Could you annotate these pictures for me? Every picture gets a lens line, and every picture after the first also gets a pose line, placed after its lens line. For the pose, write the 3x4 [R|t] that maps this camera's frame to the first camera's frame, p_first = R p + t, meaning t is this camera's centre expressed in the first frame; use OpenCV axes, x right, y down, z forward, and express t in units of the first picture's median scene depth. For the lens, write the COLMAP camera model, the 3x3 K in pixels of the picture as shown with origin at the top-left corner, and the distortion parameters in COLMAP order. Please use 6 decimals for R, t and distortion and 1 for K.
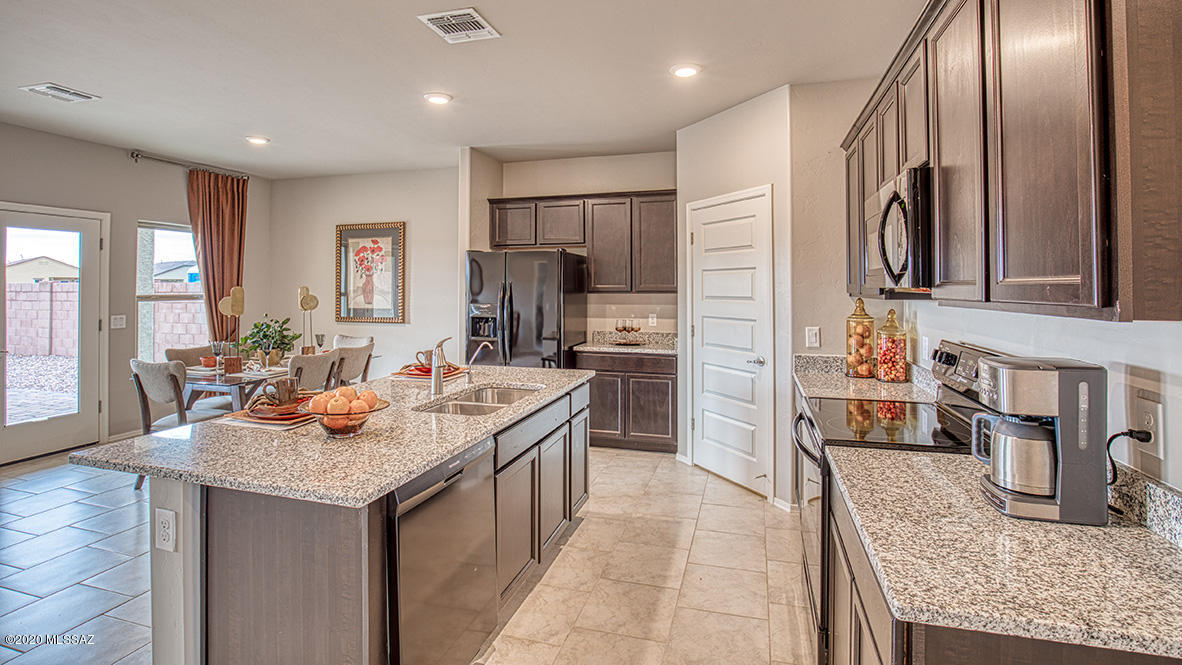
lens RADIAL K [[543.5, 0, 600.9], [0, 543.5, 276.4], [0, 0, 1]] dist [-0.024621, 0.000888]
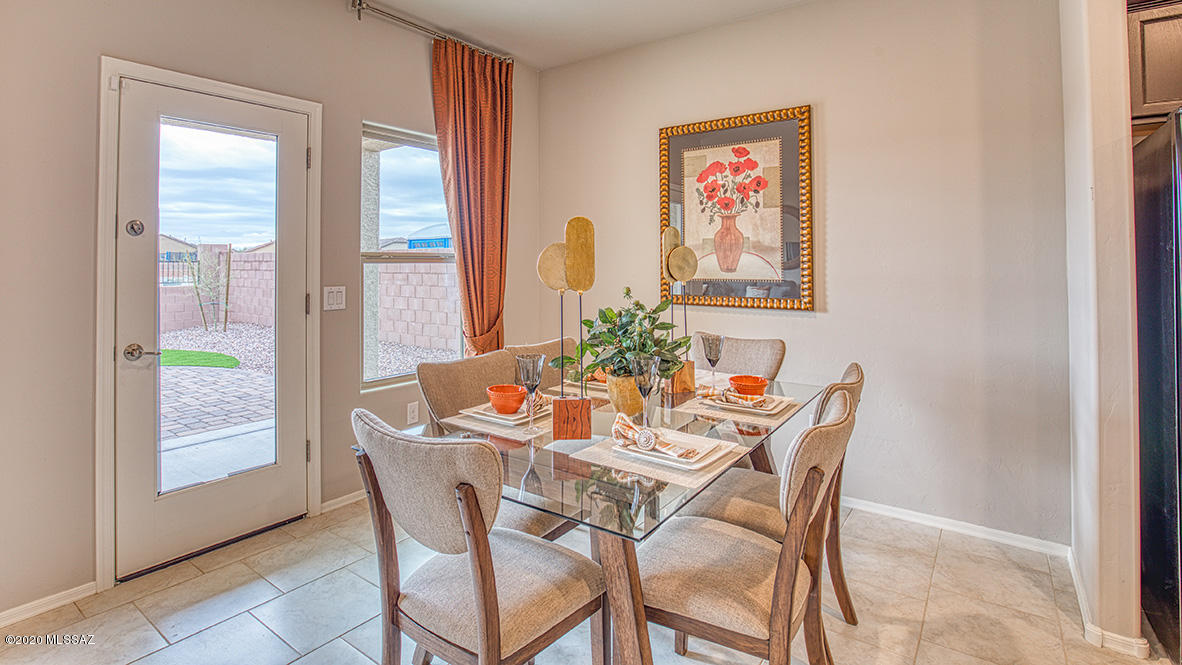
lens RADIAL K [[578.7, 0, 573.3], [0, 578.7, 252.6], [0, 0, 1]] dist [-0.028598, 0.000126]
pose [[0.936148, -0.005351, -0.351565, -0.383881], [0.006345, 0.999978, 0.001675, 0.031671], [0.351548, -0.003798, 0.936162, 0.437061]]
